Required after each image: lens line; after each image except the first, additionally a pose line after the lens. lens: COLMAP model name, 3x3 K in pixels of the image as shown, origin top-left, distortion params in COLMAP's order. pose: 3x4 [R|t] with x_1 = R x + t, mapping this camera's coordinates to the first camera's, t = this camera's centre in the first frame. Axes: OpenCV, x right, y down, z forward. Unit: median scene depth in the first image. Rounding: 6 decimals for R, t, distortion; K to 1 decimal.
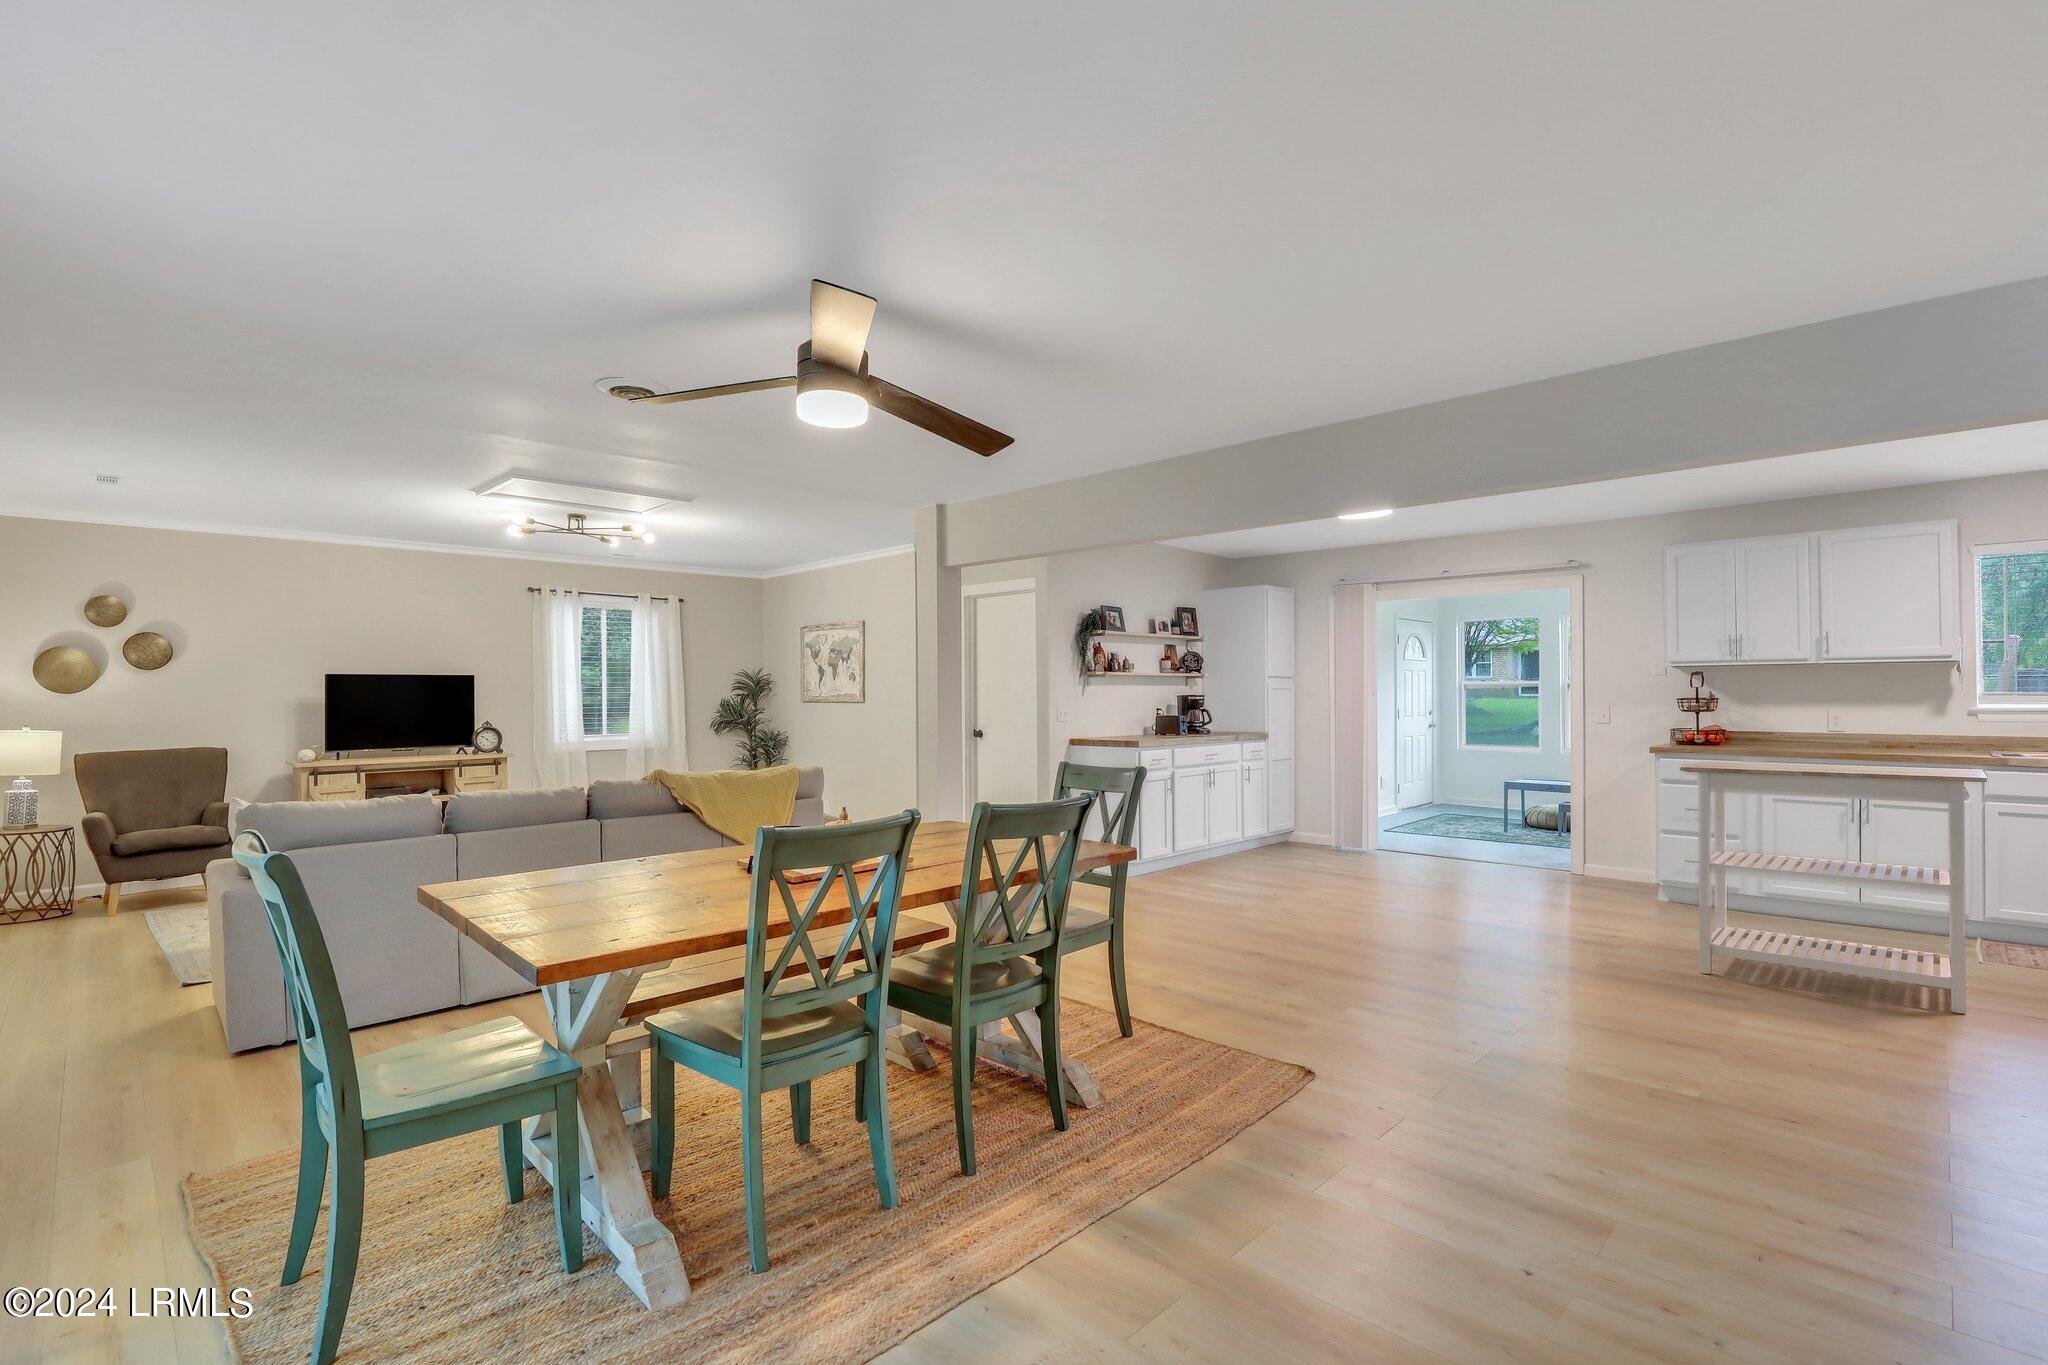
lens RADIAL K [[953.4, 0, 1030.4], [0, 953.4, 689.6], [0, 0, 1]] dist [-0.027205, -0.000152]
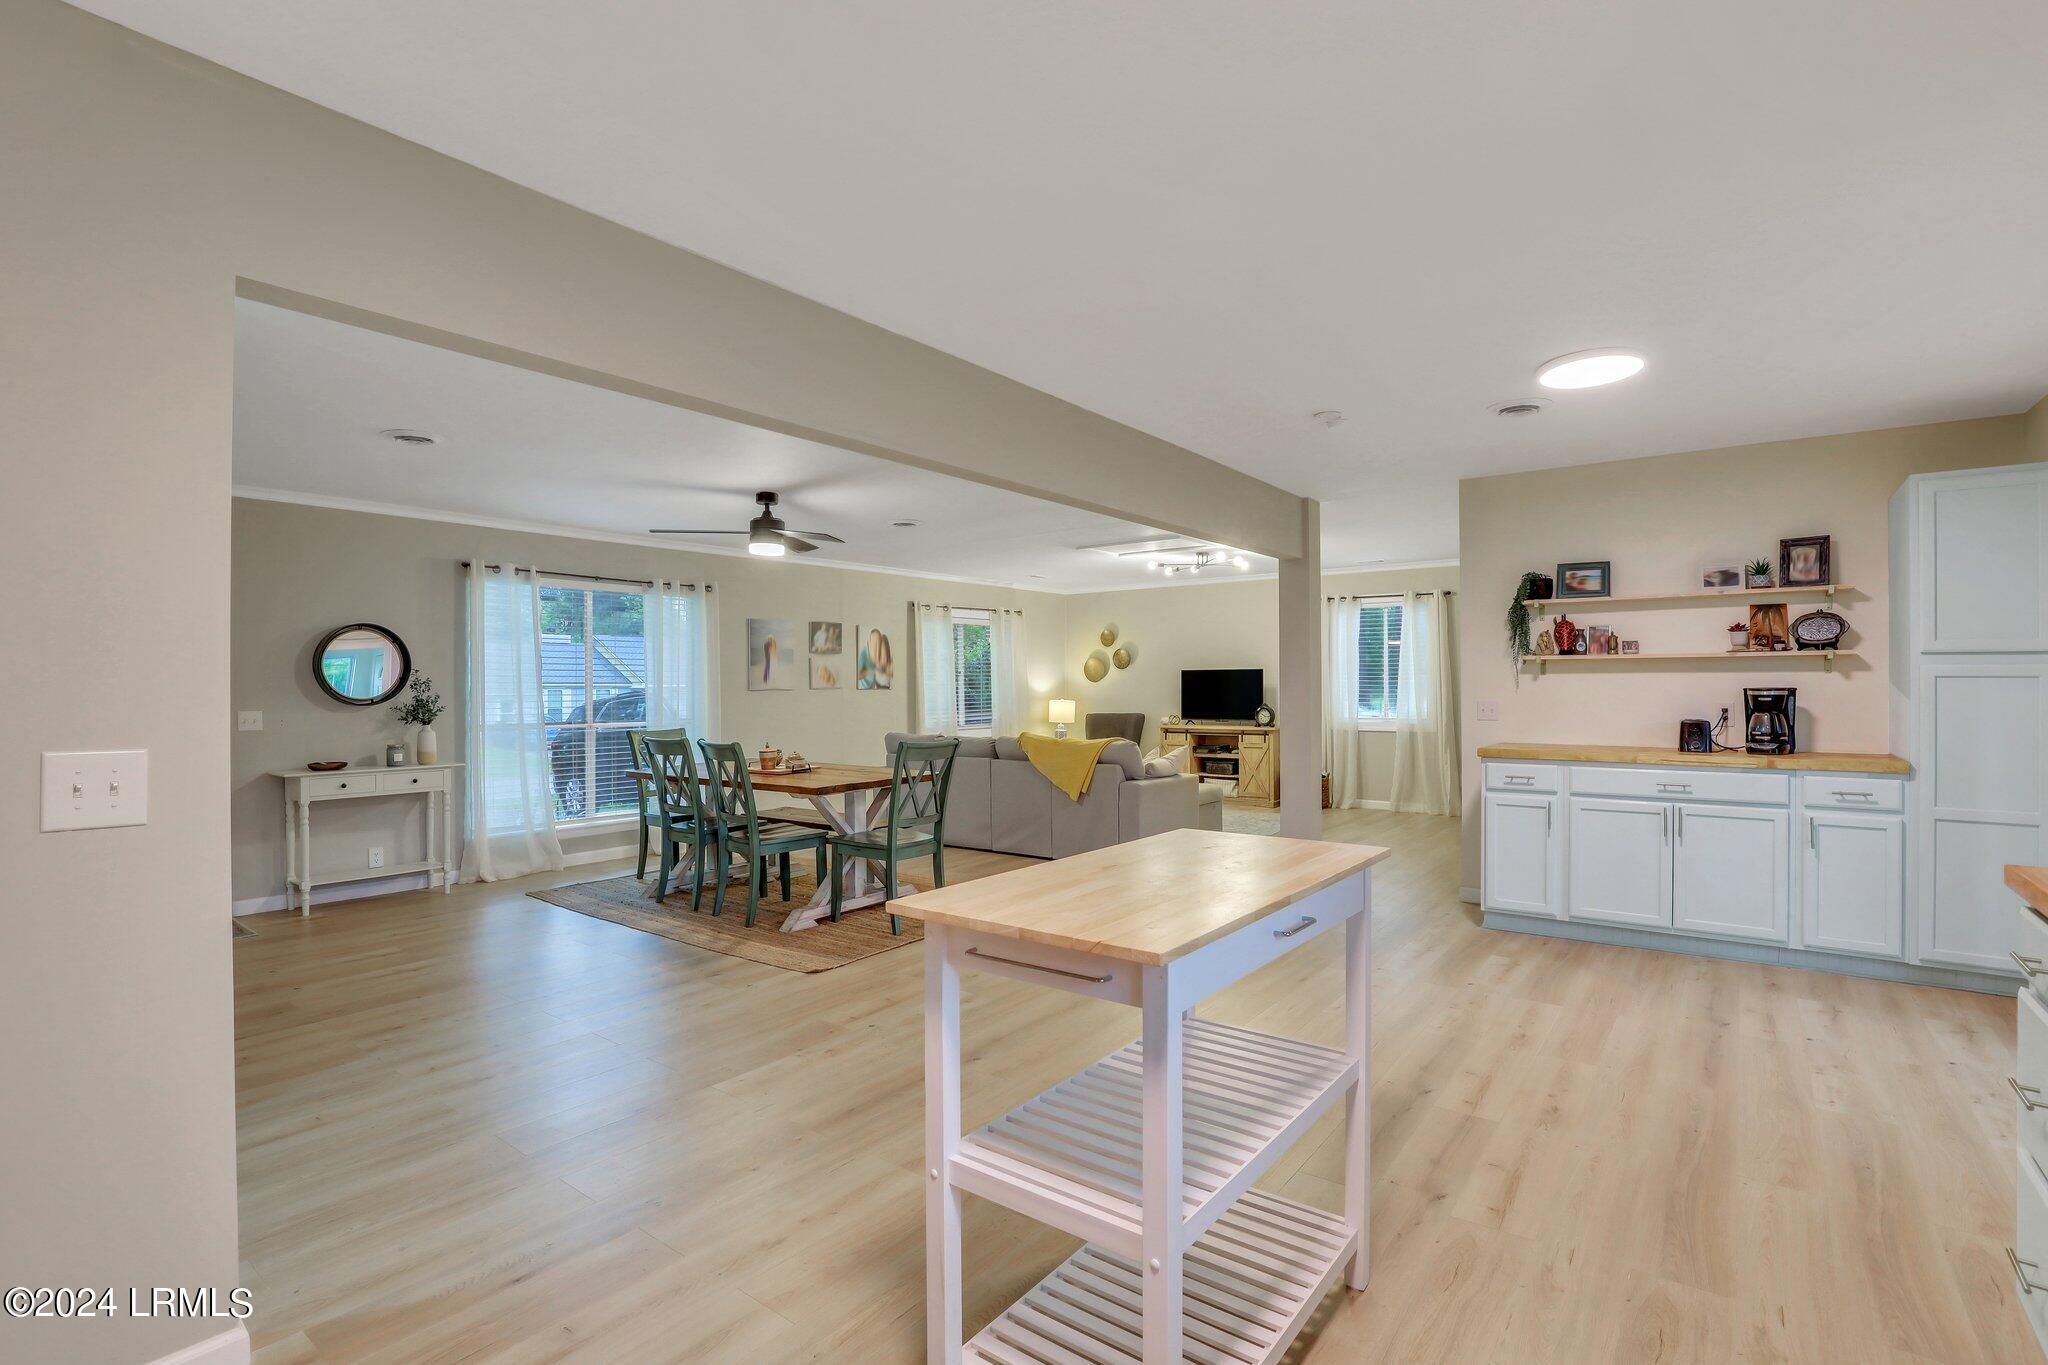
lens RADIAL K [[953.4, 0, 1040.9], [0, 953.4, 683.3], [0, 0, 1]] dist [-0.027205, -0.000152]
pose [[0.133971, 0.004702, -0.990974, 0.800830], [0.006366, 0.999964, 0.005606, -0.004244], [0.990965, -0.007060, 0.133936, 0.549988]]
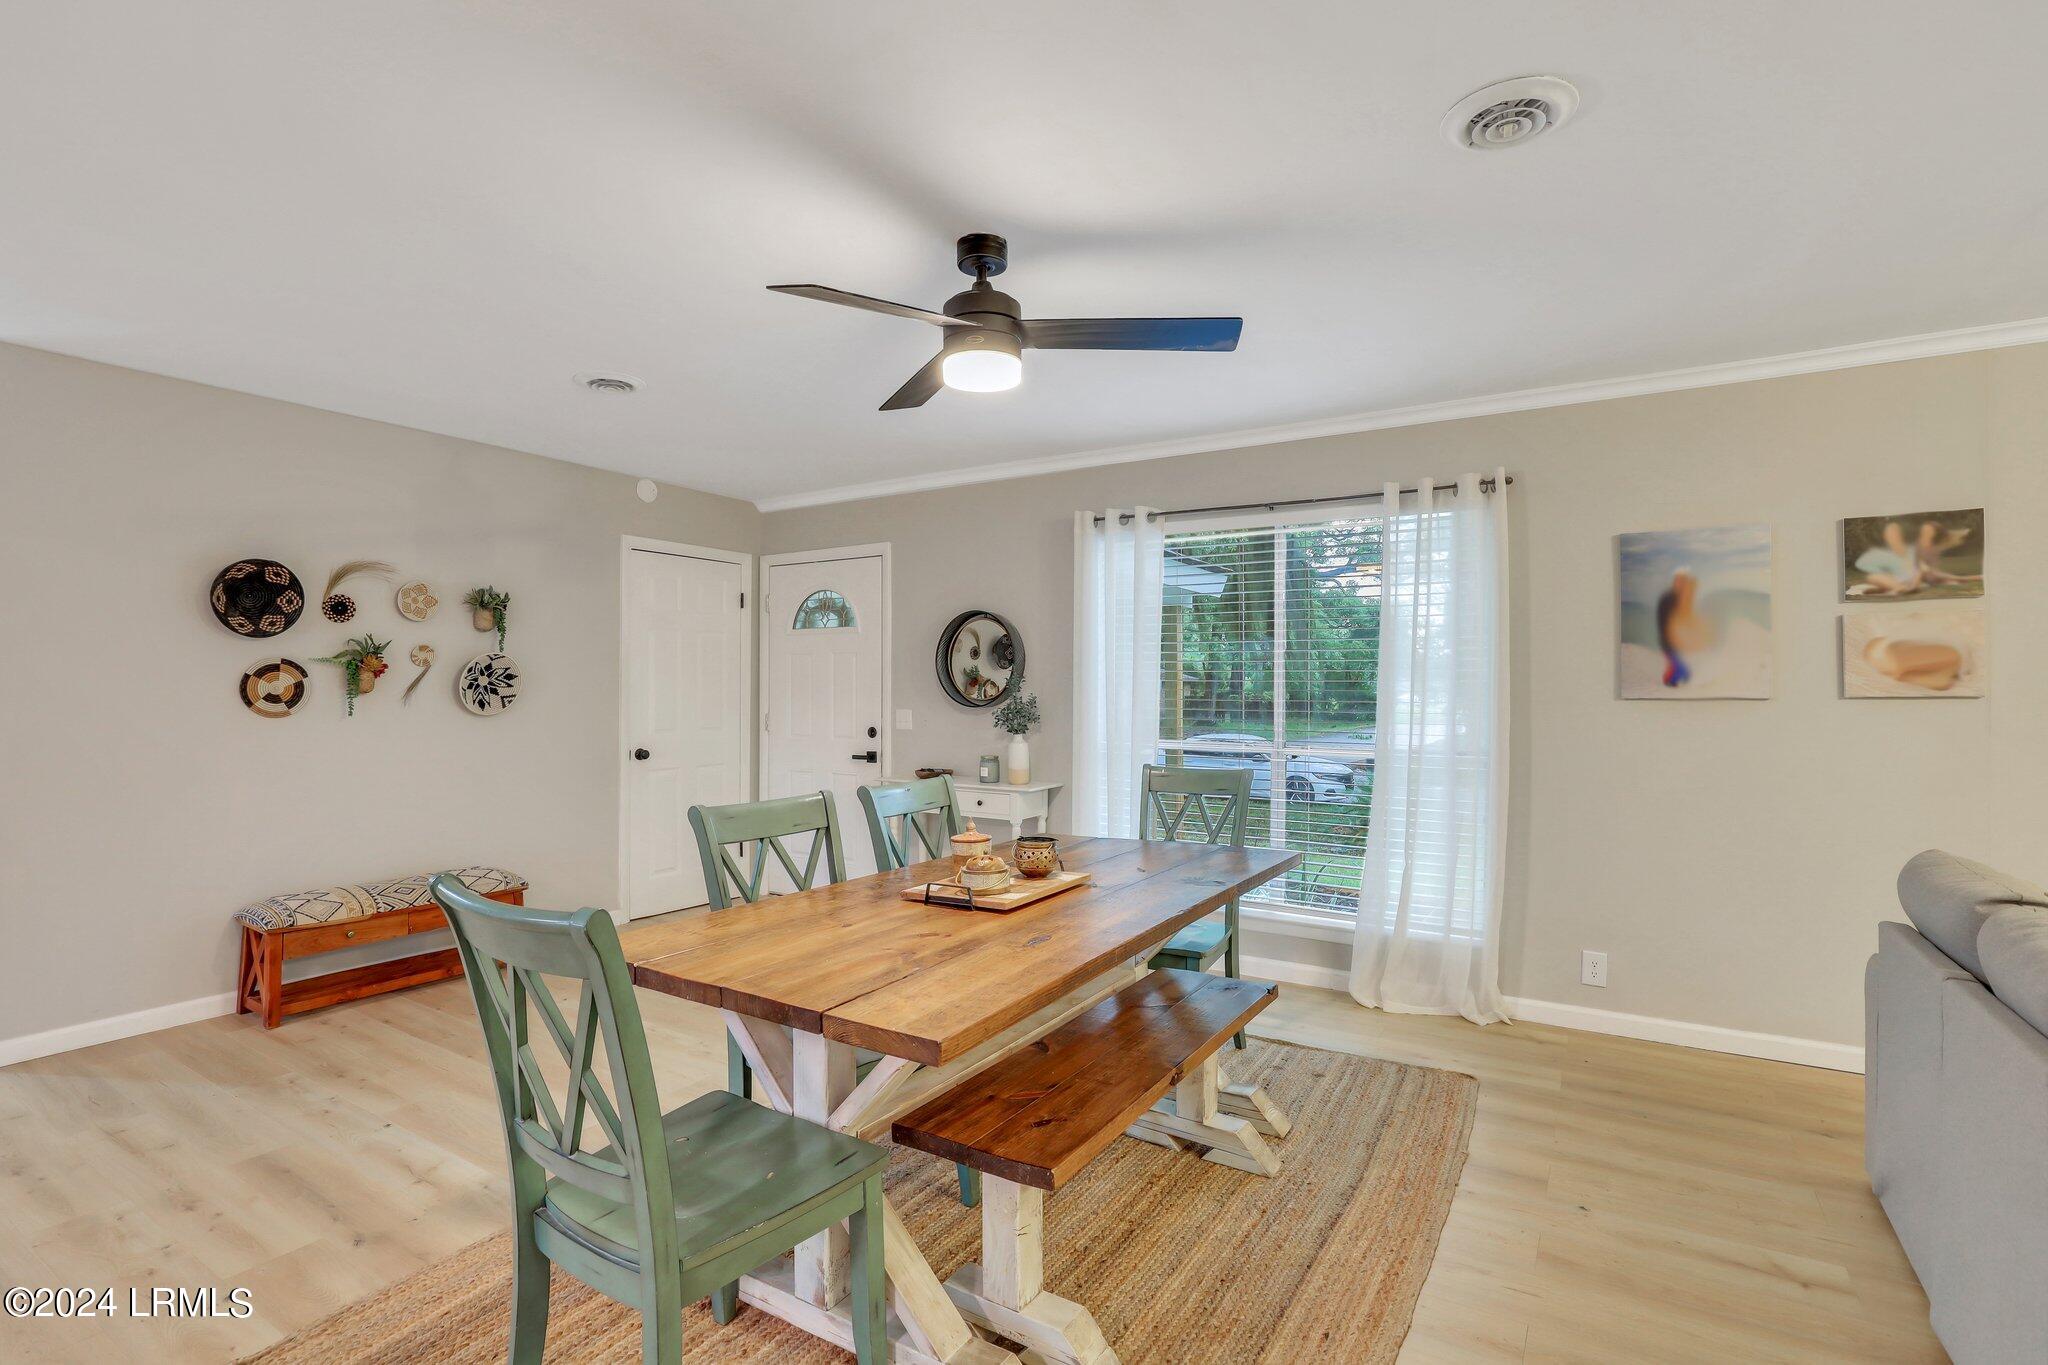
lens RADIAL K [[953.4, 0, 1023.6], [0, 953.4, 694.9], [0, 0, 1]] dist [-0.027205, -0.000152]
pose [[-0.974147, 0.006298, -0.225828, -0.017488], [0.004224, 0.999944, 0.009666, 0.000658], [0.225876, 0.008463, -0.974119, 0.788382]]
